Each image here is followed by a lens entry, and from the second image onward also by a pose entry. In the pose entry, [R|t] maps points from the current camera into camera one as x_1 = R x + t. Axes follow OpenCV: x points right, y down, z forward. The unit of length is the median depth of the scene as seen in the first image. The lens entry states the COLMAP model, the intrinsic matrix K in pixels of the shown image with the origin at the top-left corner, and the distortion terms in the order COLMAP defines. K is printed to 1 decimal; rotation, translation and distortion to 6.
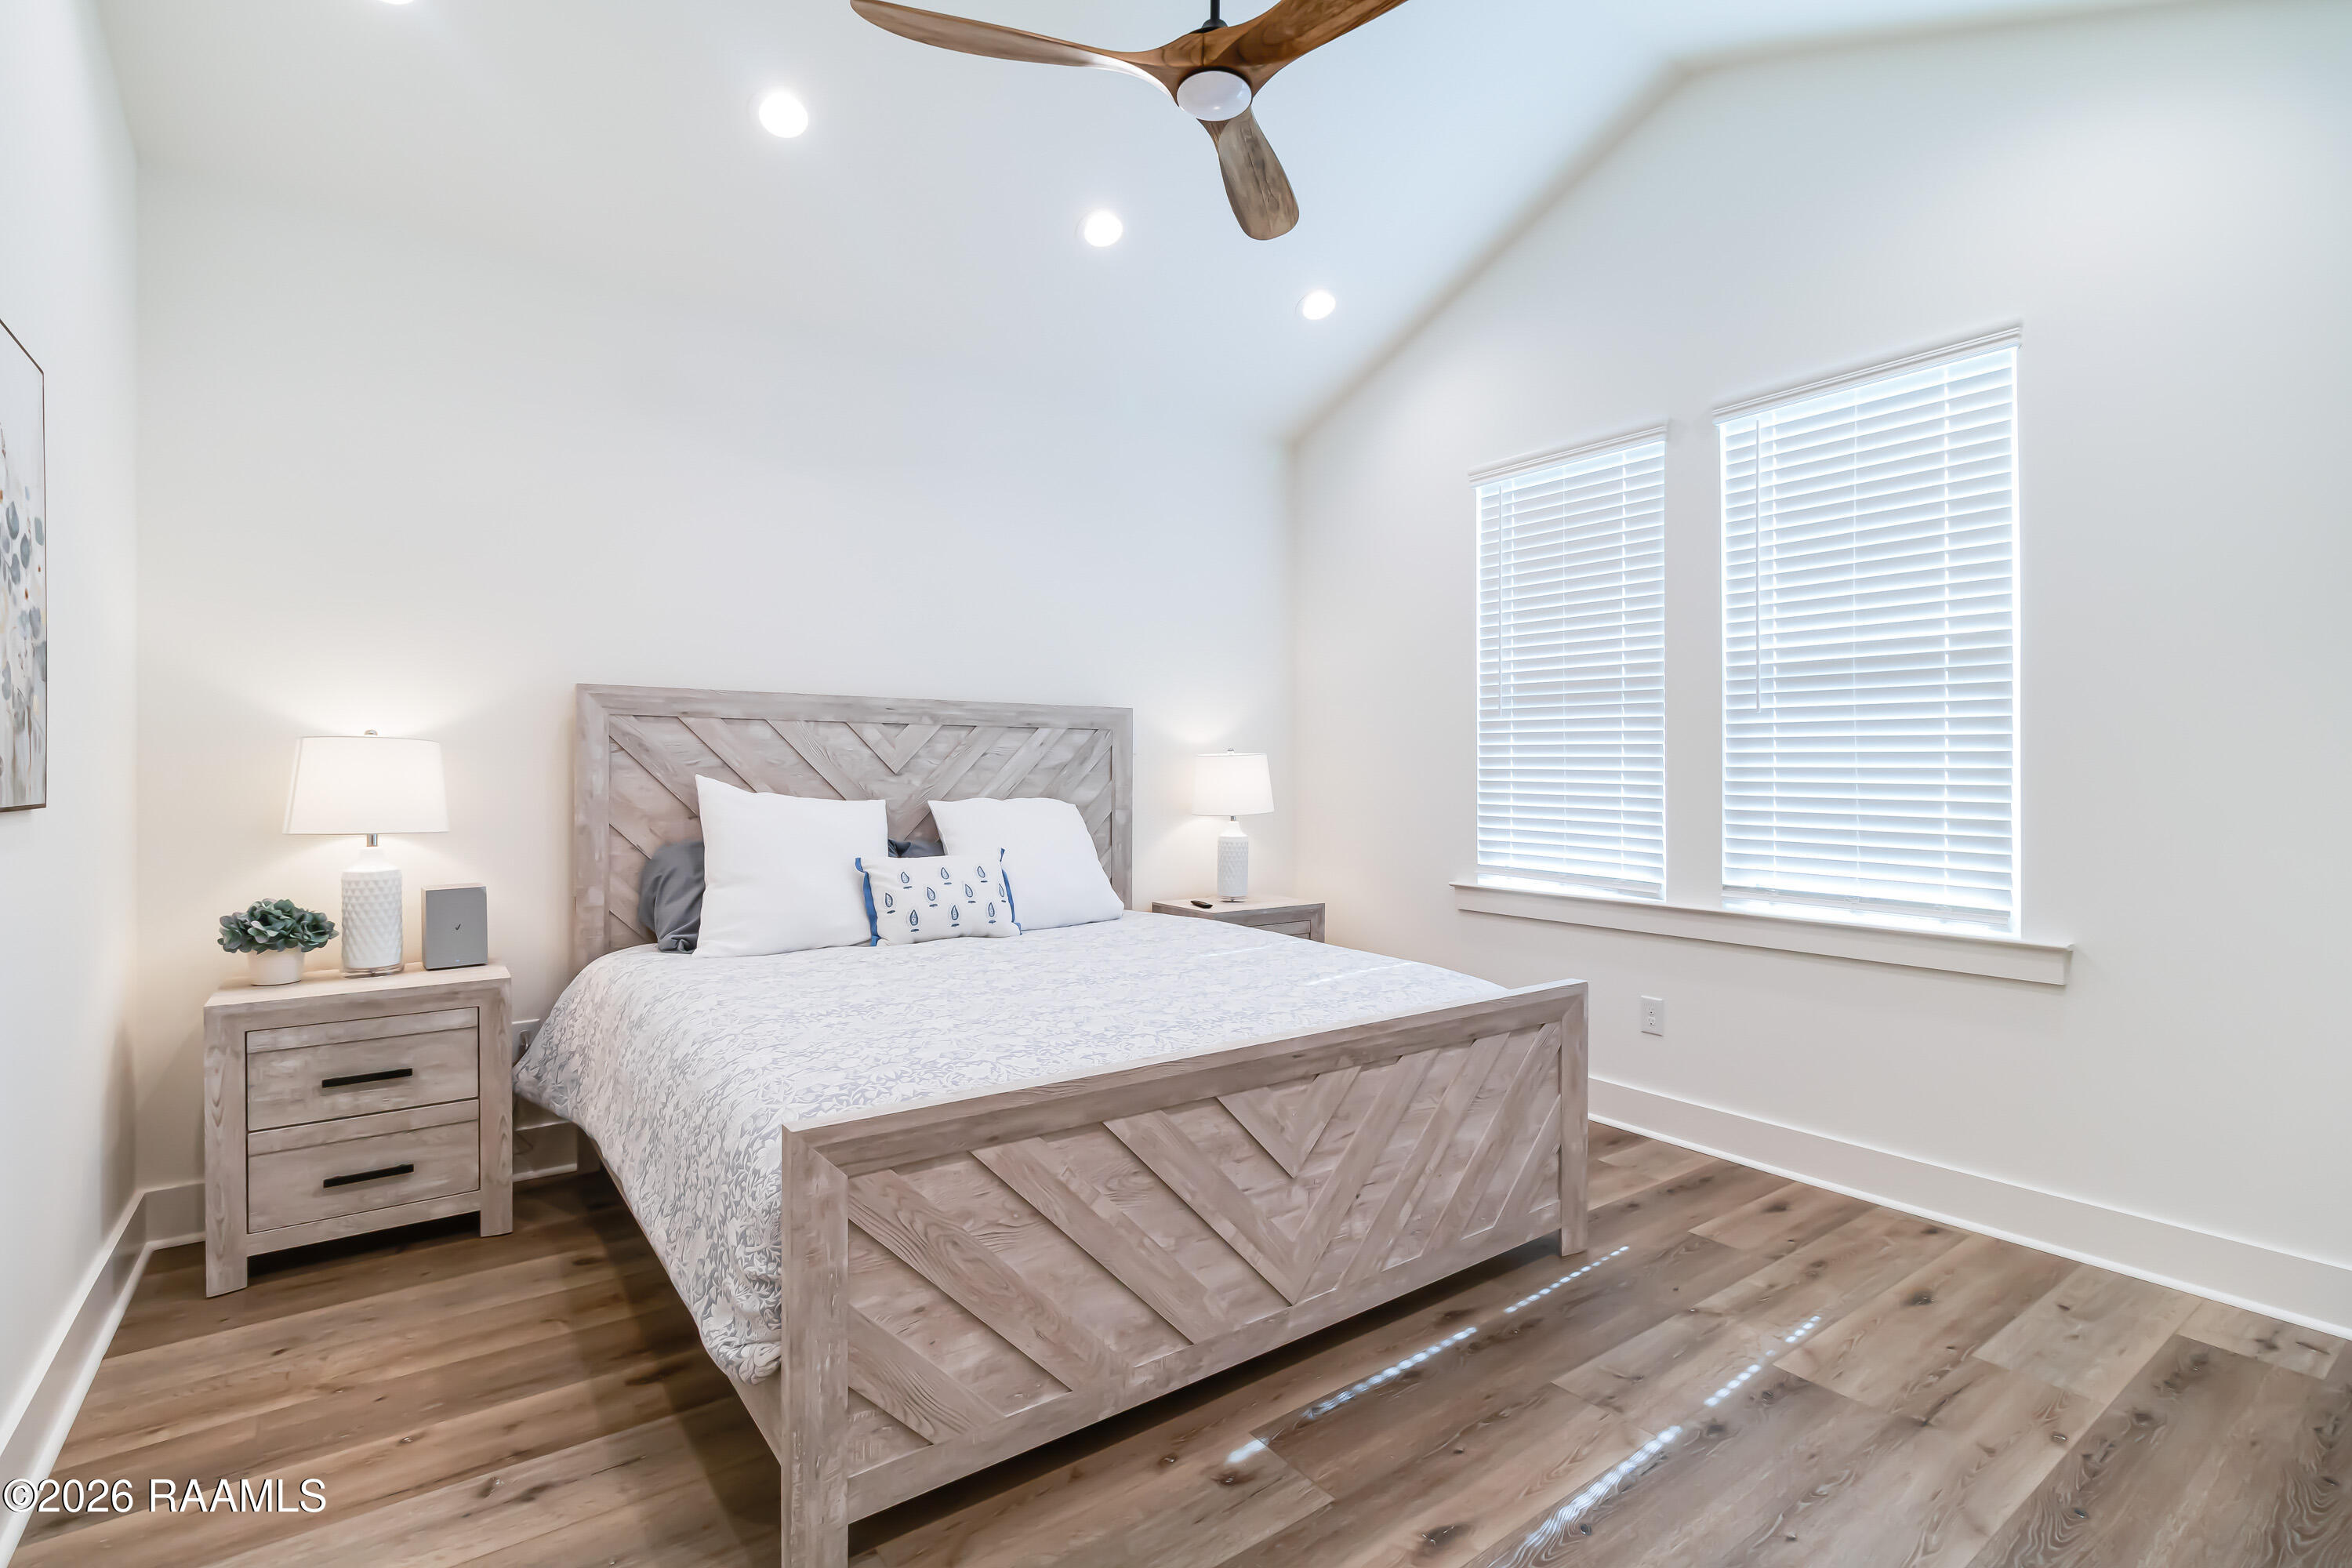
lens RADIAL K [[1097.7, 0, 1163.8], [0, 1097.7, 785.9], [0, 0, 1]] dist [-0.004556, -0.001430]
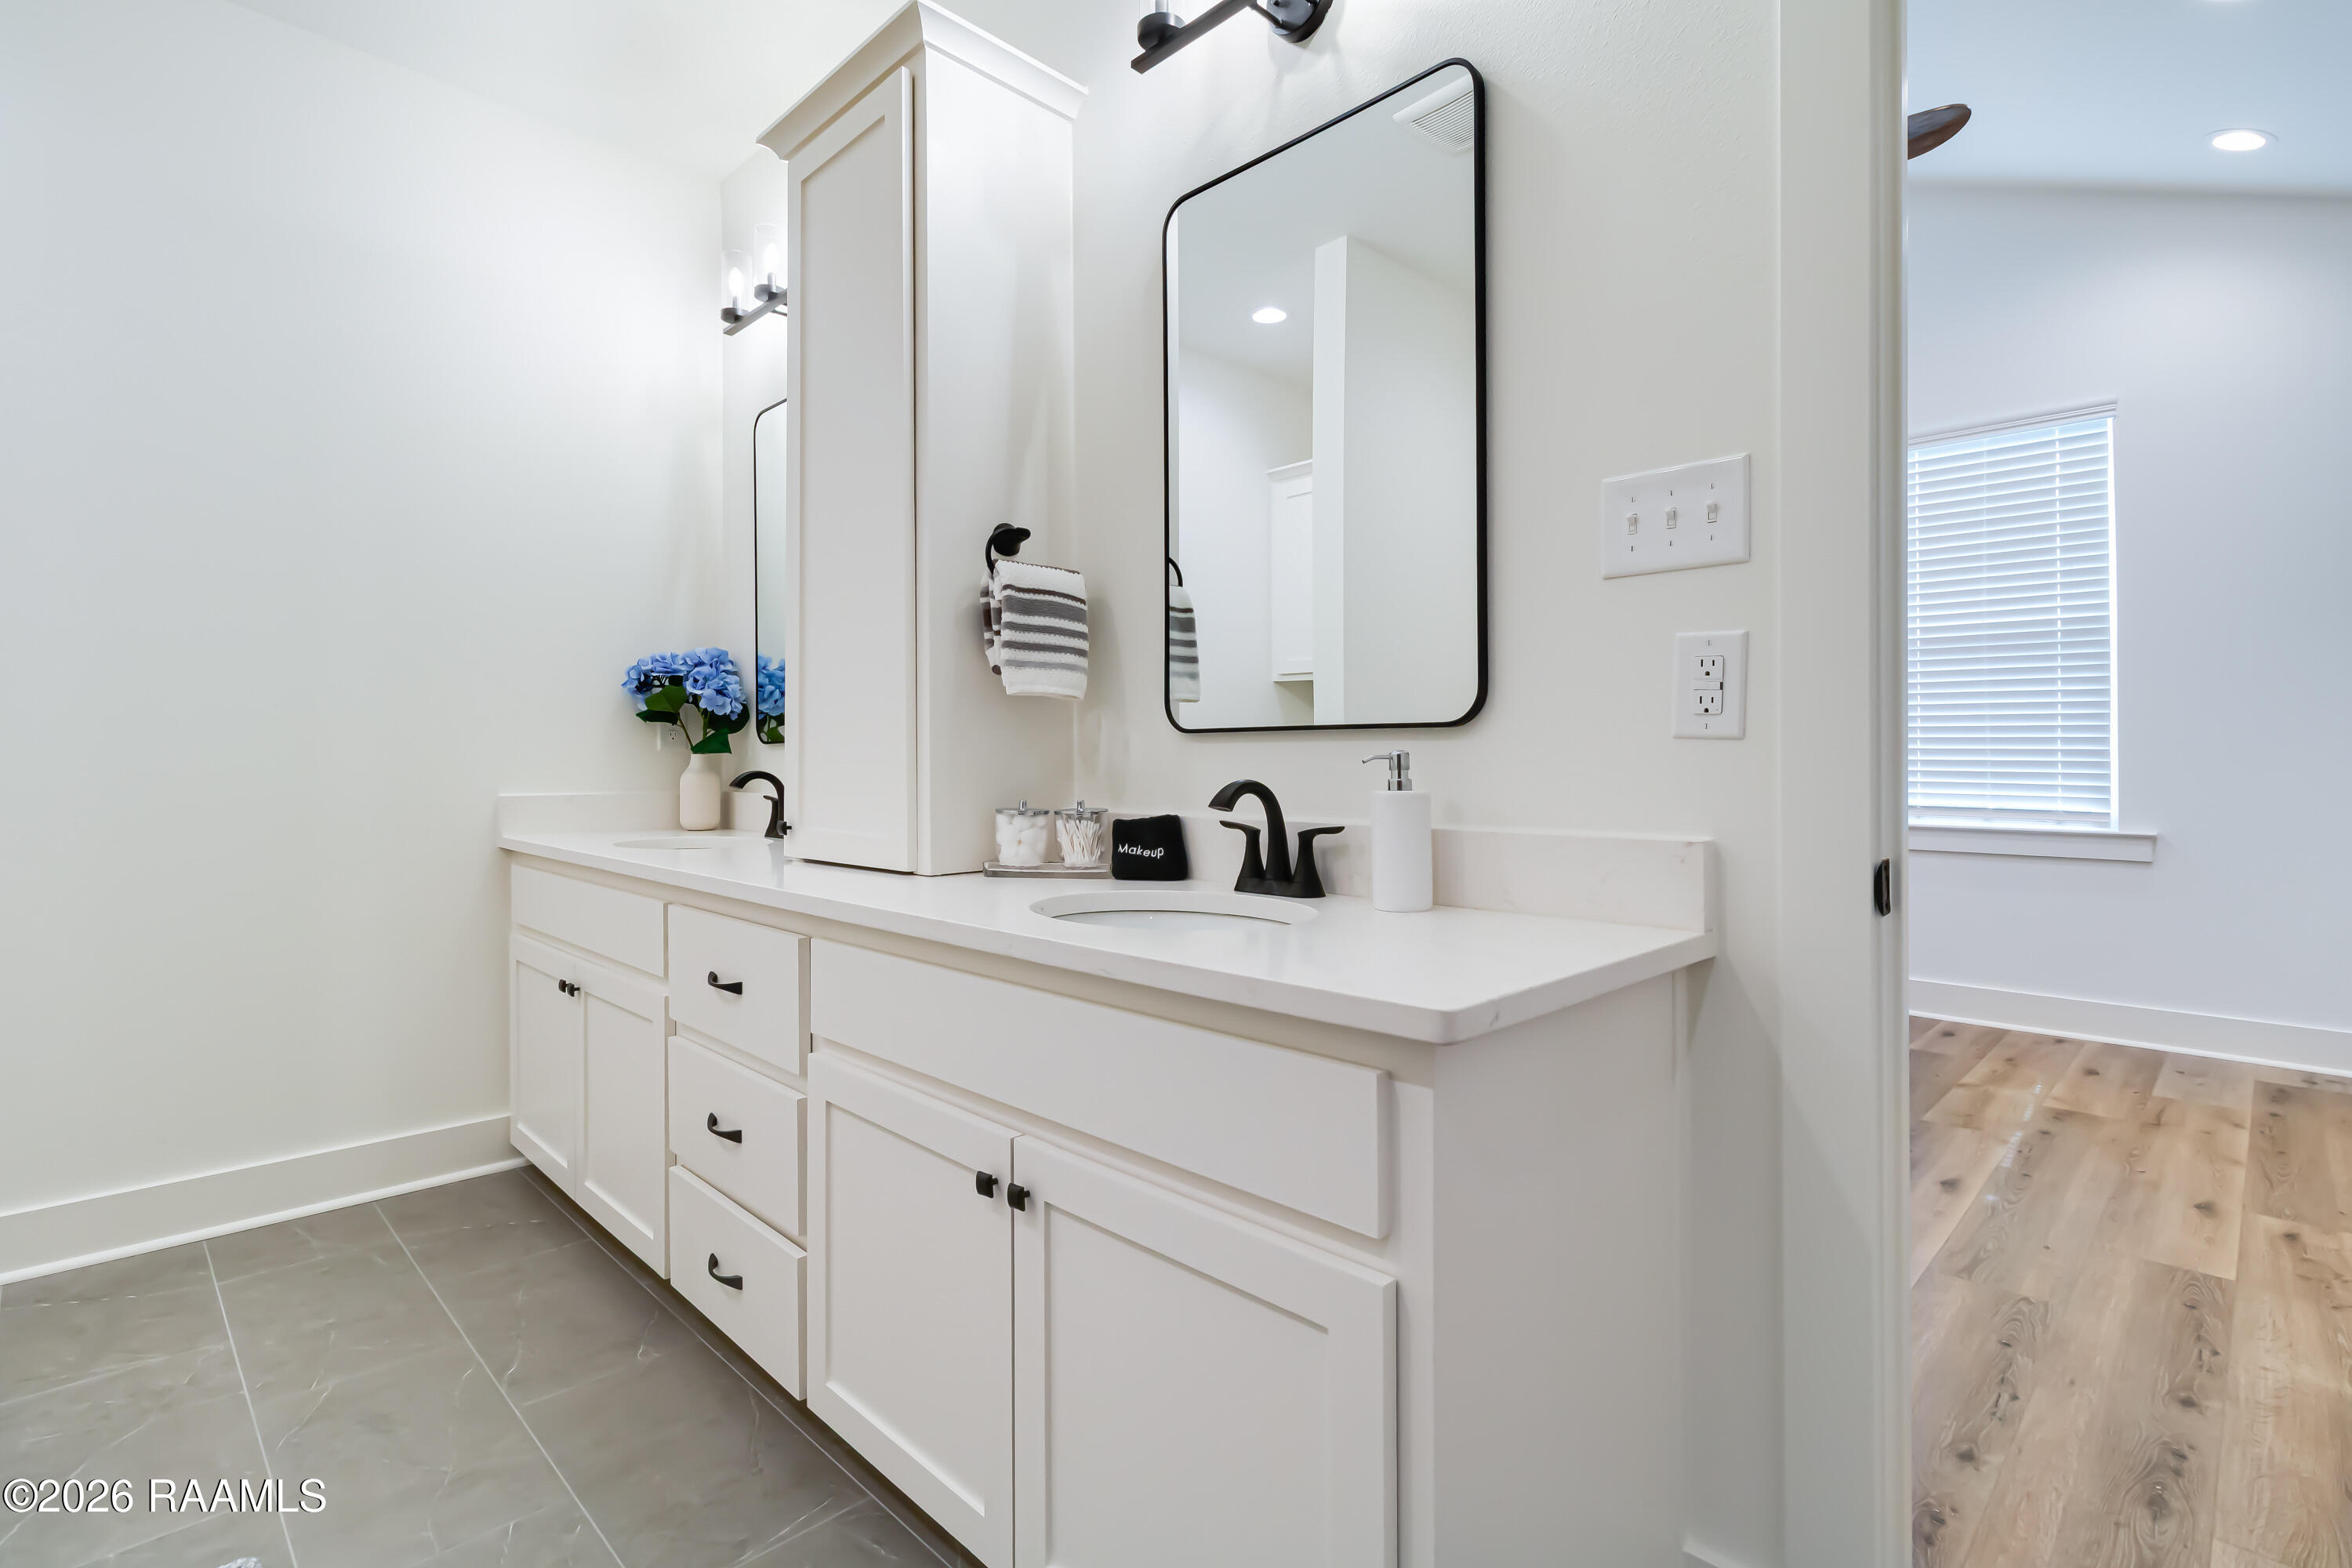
lens RADIAL K [[1097.7, 0, 1180.3], [0, 1097.7, 769.2], [0, 0, 1]] dist [-0.004556, -0.001430]
pose [[0.988311, -0.000618, 0.152447, -0.633870], [0.001373, 0.999987, -0.004845, 0.062490], [-0.152442, 0.004998, 0.988300, -0.220276]]
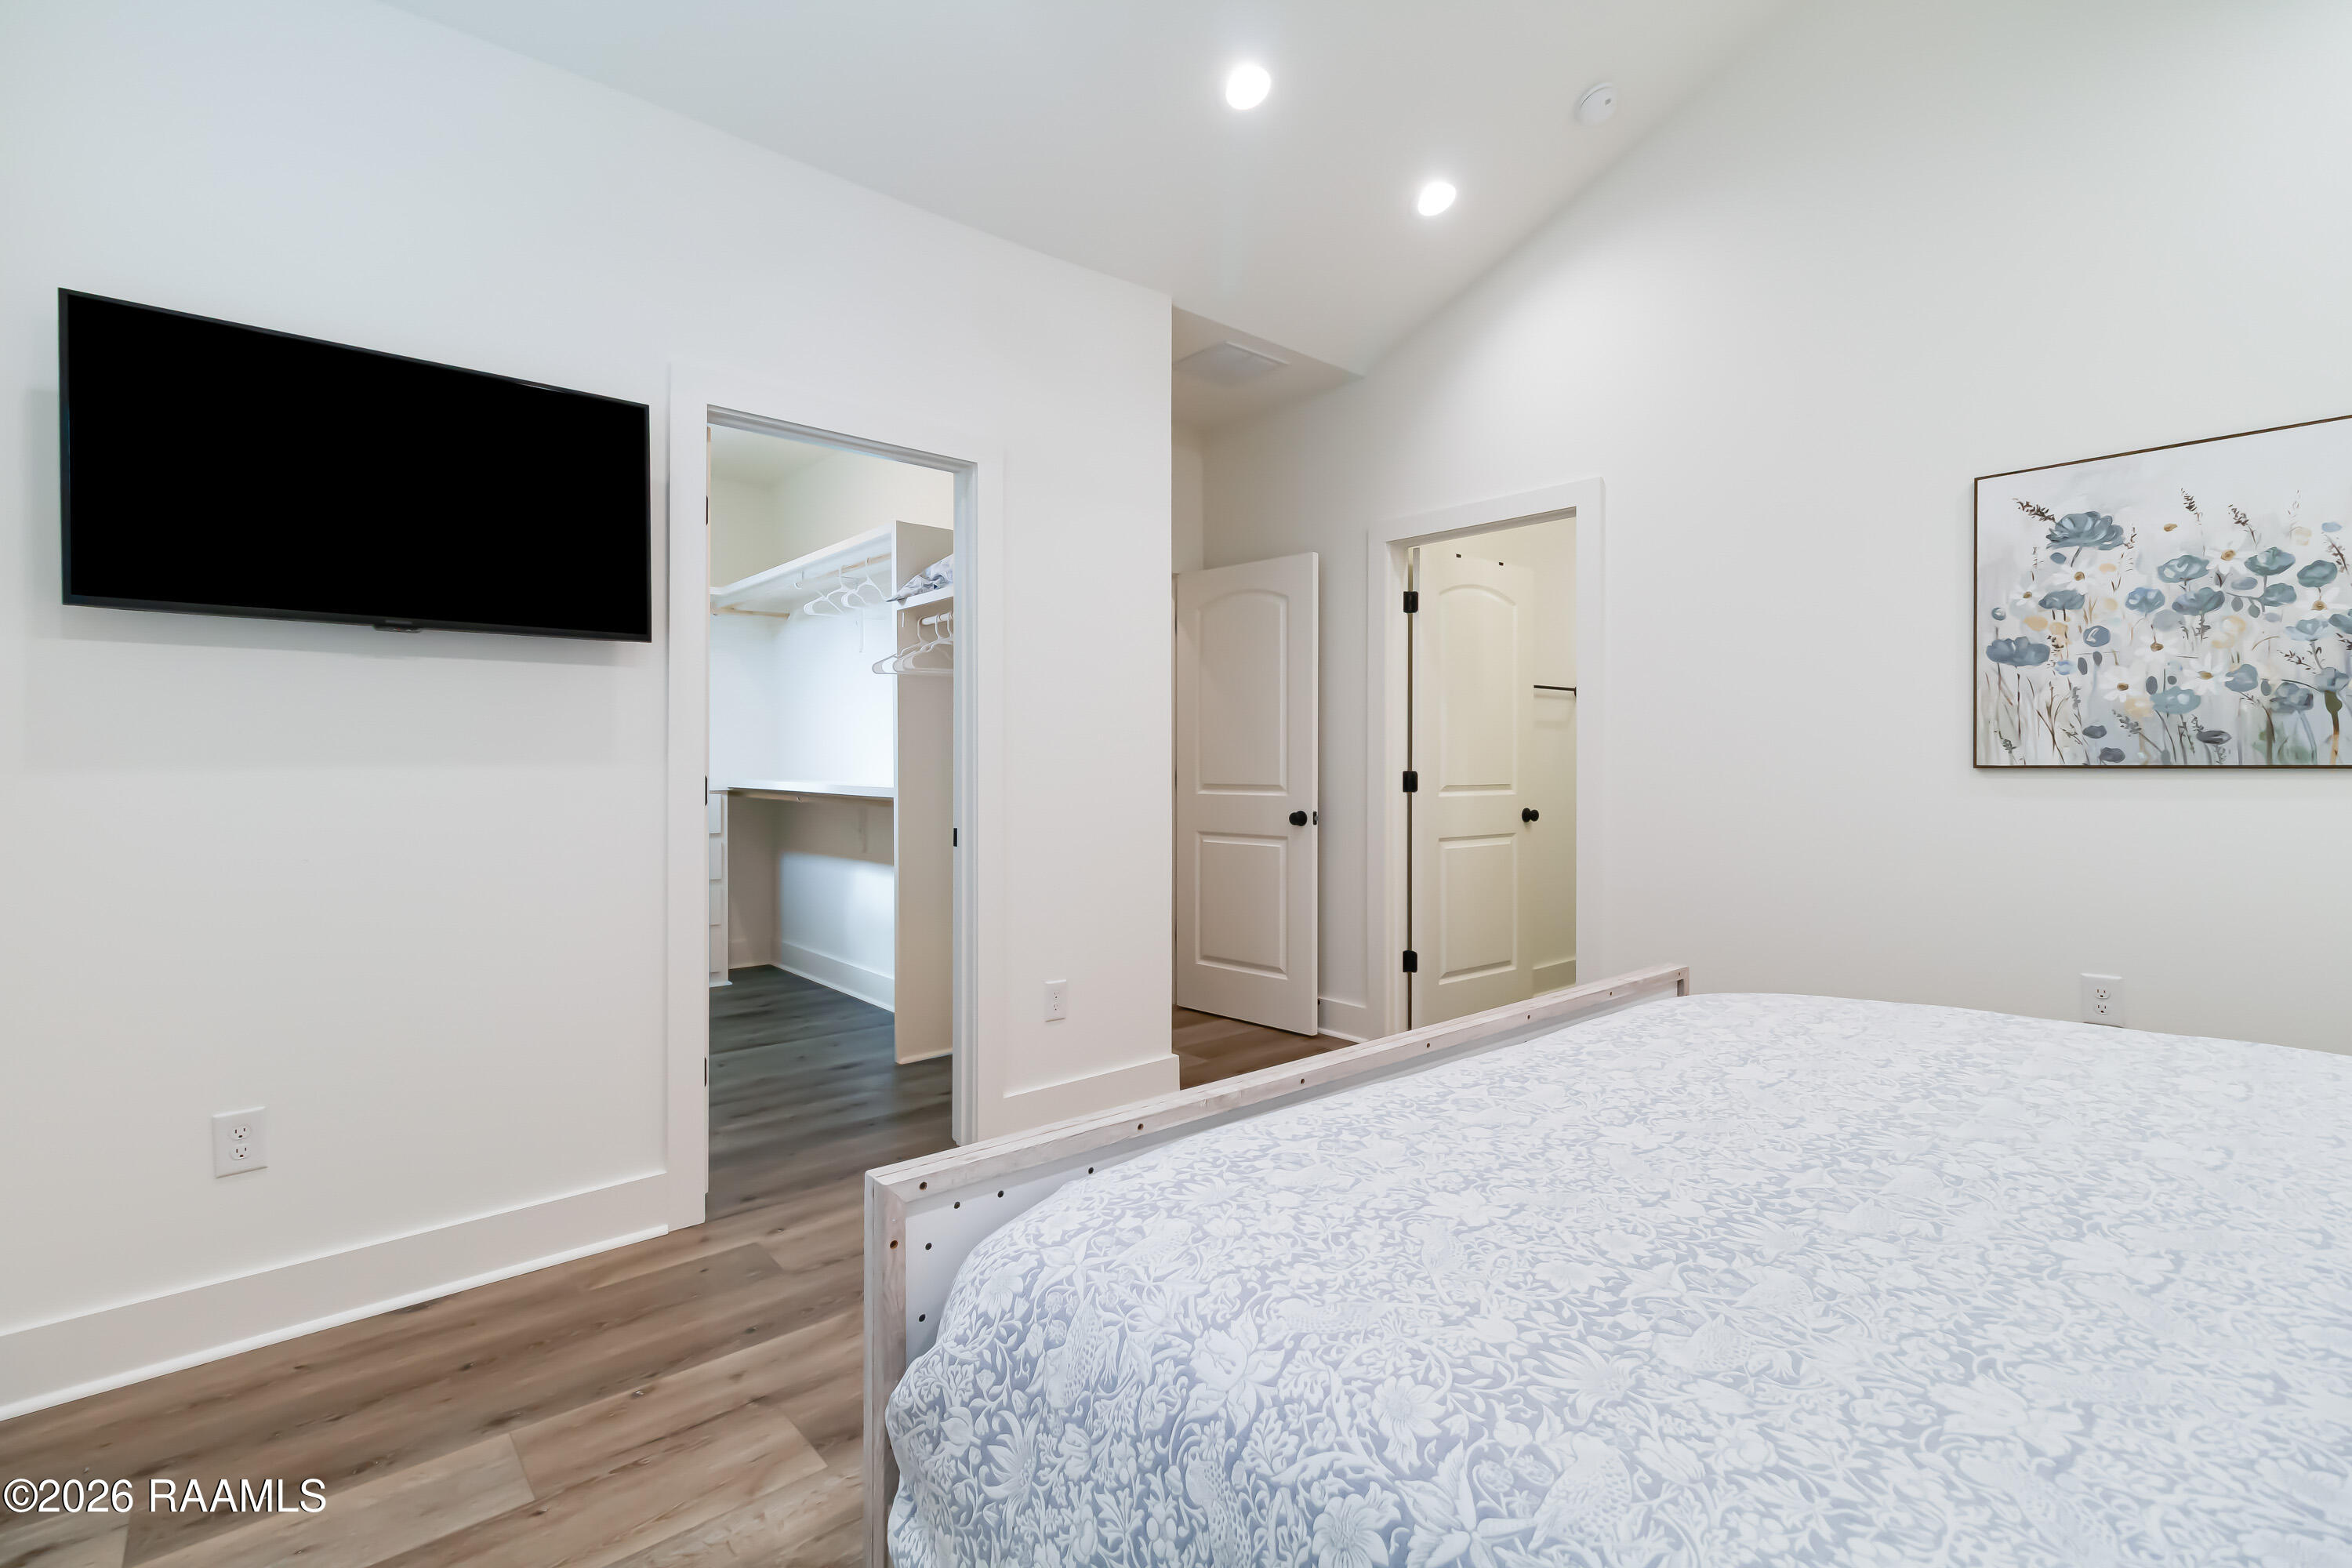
lens RADIAL K [[1097.7, 0, 1175.3], [0, 1097.7, 772.8], [0, 0, 1]] dist [-0.004556, -0.001430]
pose [[-0.996310, 0.001312, -0.085817, 0.286253], [-0.000262, 0.999832, 0.018325, 0.007712], [0.085826, 0.018280, -0.996142, 1.388300]]
